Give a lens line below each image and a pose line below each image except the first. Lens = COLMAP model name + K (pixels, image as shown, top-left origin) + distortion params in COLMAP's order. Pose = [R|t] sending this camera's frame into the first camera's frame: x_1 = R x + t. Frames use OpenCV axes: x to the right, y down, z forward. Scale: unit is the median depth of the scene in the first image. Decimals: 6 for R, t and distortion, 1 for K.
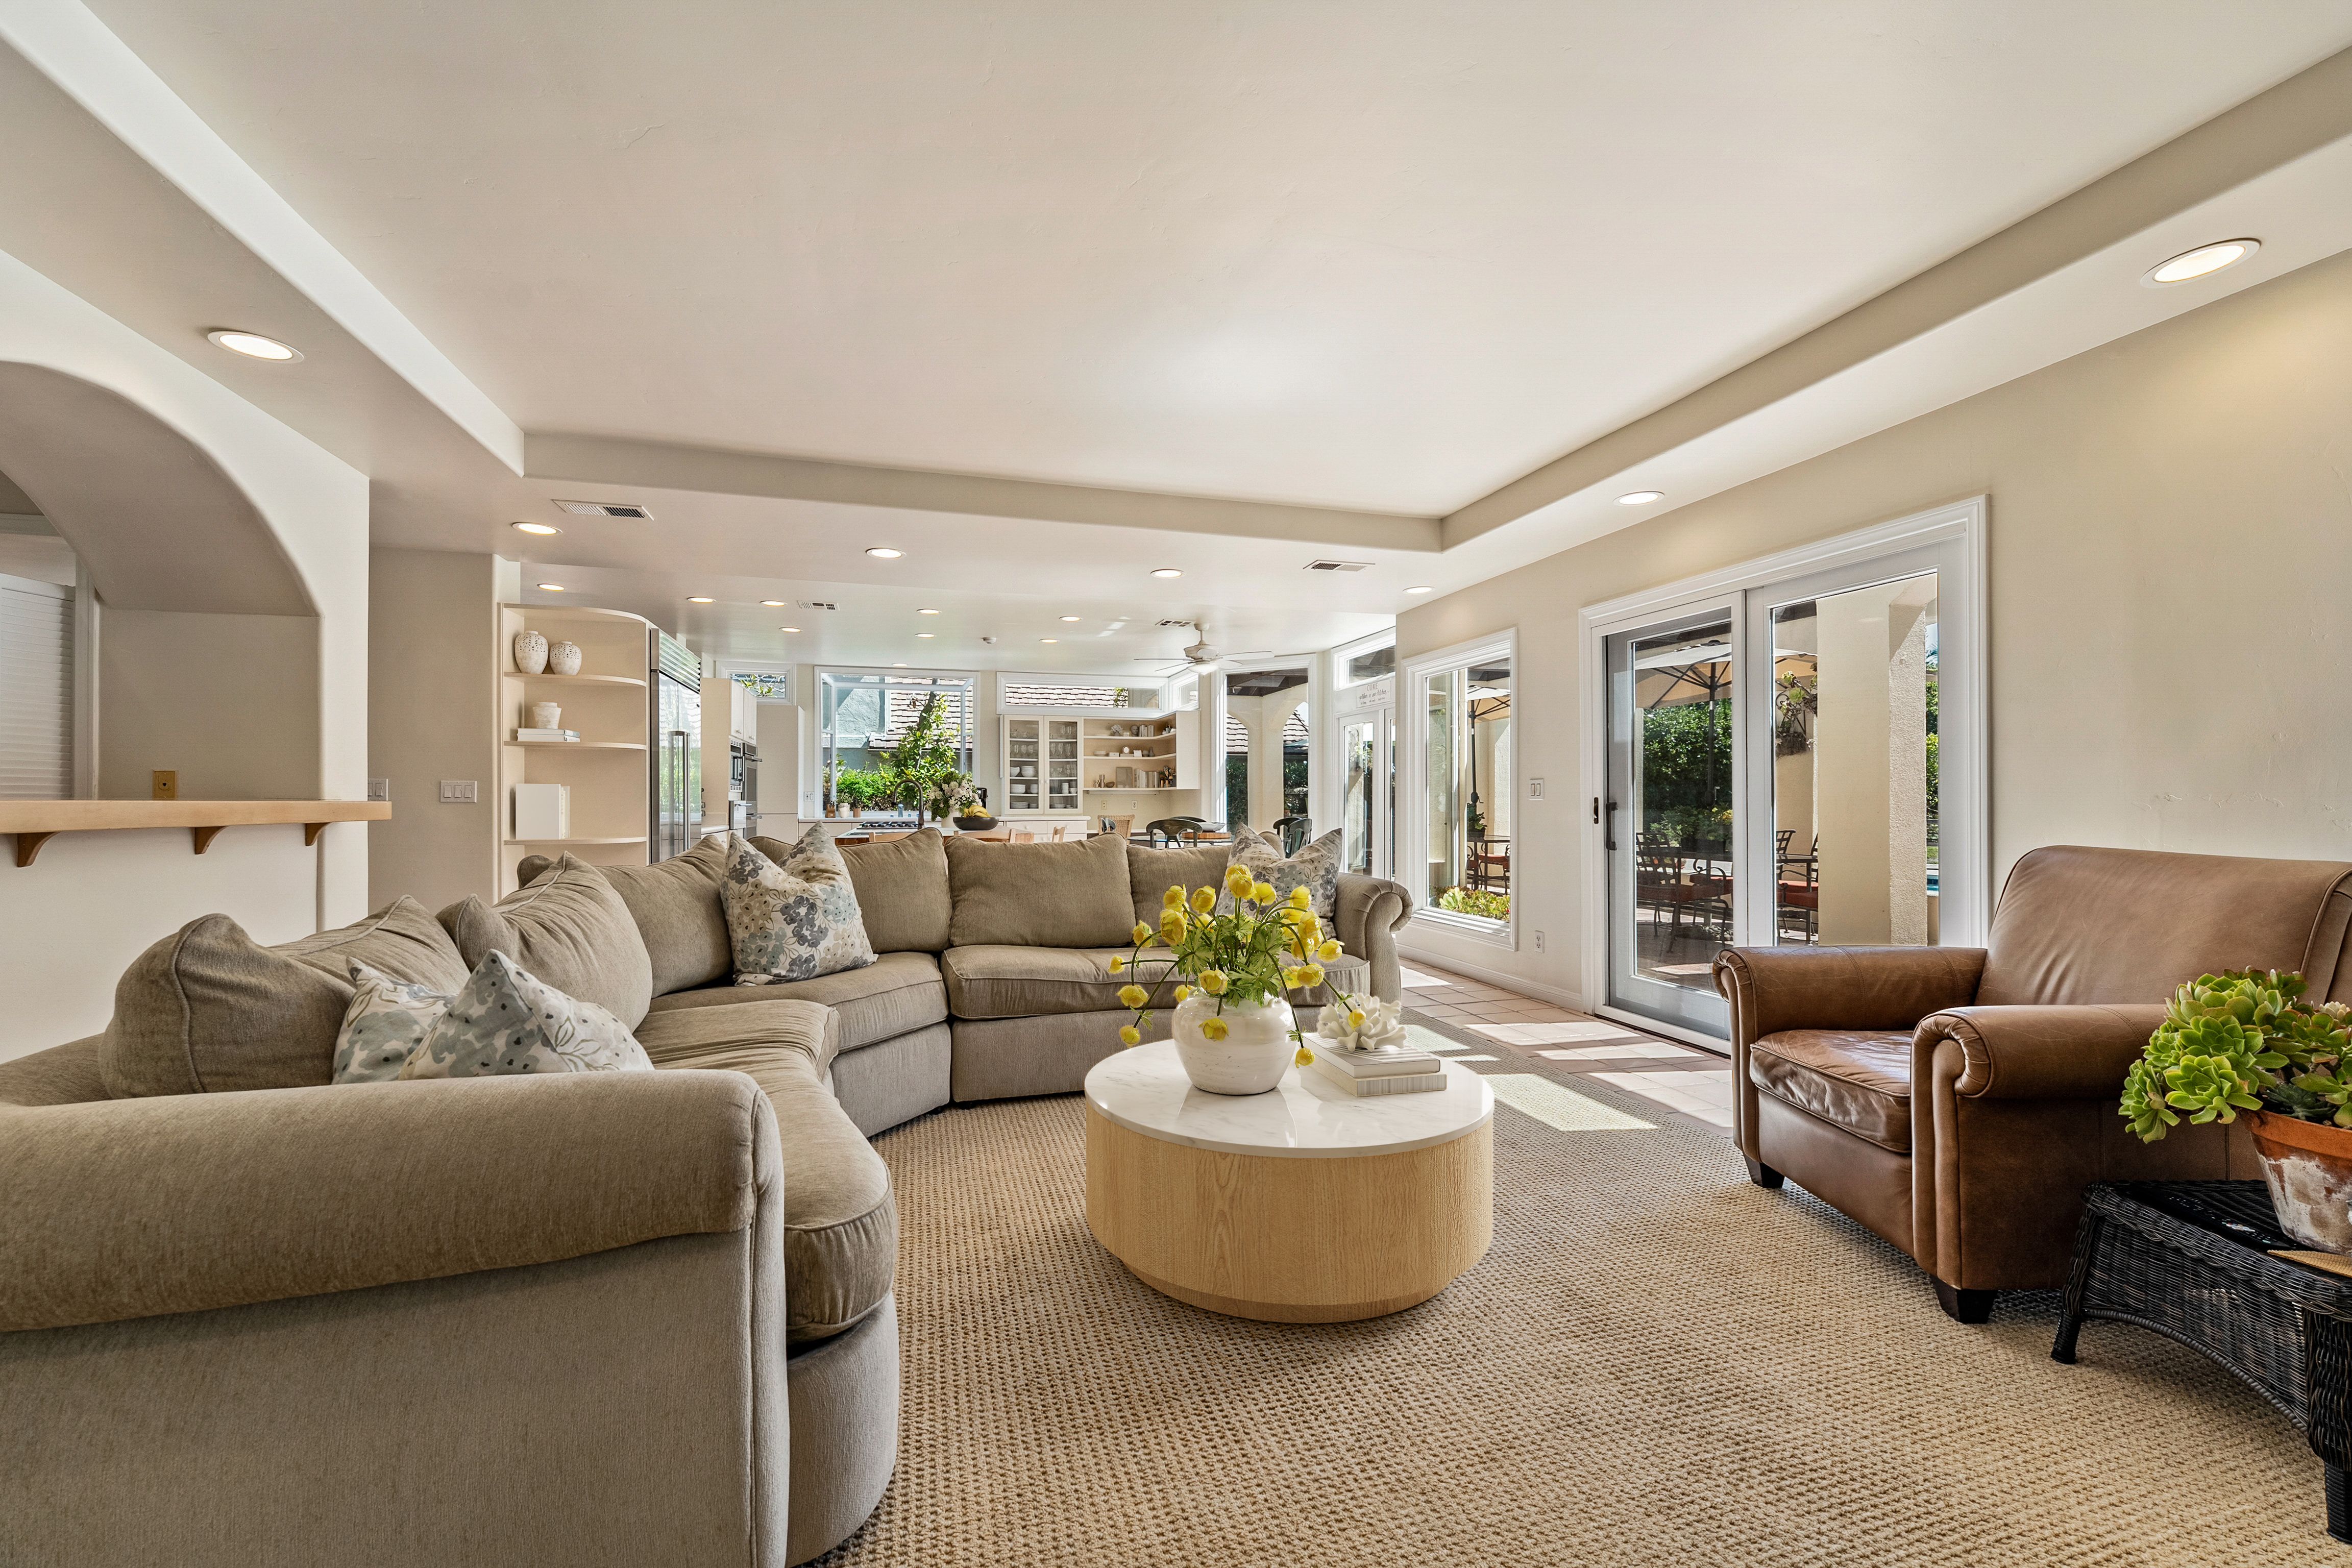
lens RADIAL K [[928.4, 0, 1173.9], [0, 928.4, 797.2], [0, 0, 1]] dist [0.000368, -0.000033]
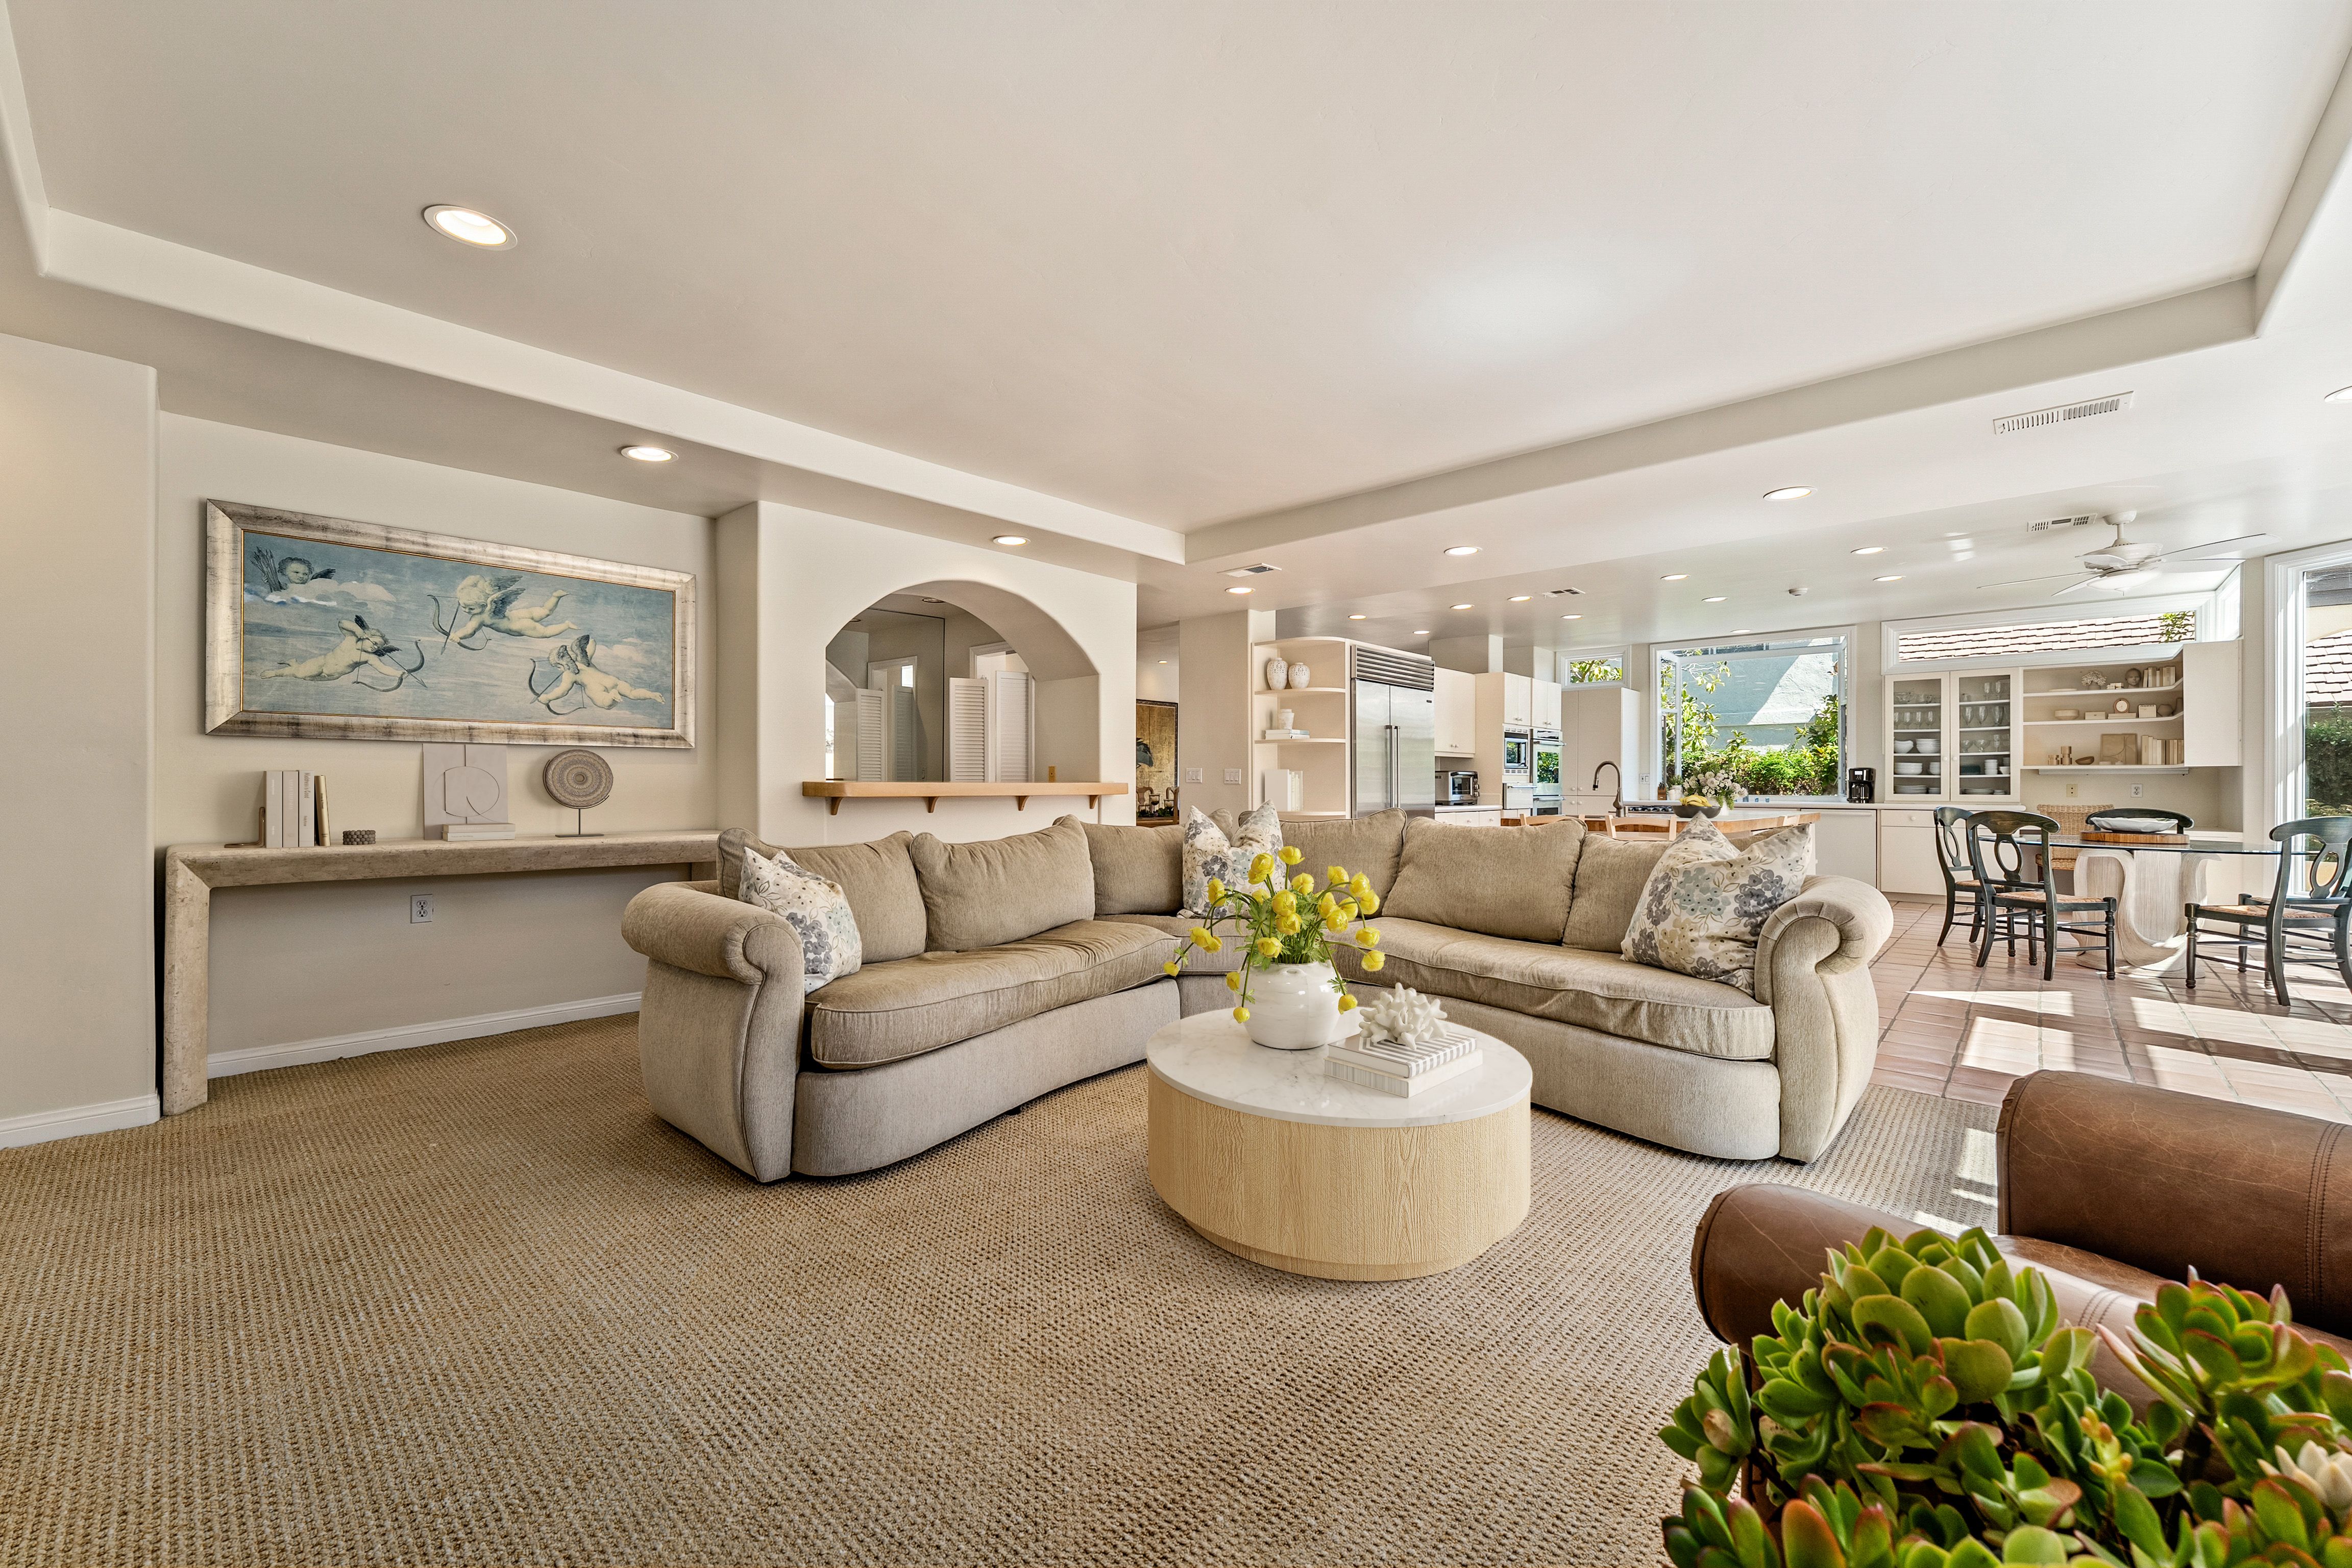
lens RADIAL K [[928.4, 0, 1171.5], [0, 928.4, 778.1], [0, 0, 1]] dist [0.000368, -0.000033]
pose [[0.523459, -0.001878, -0.852048, 0.385961], [0.001133, 0.999998, -0.001508, -0.001094], [0.852050, -0.000176, 0.523461, 0.145455]]
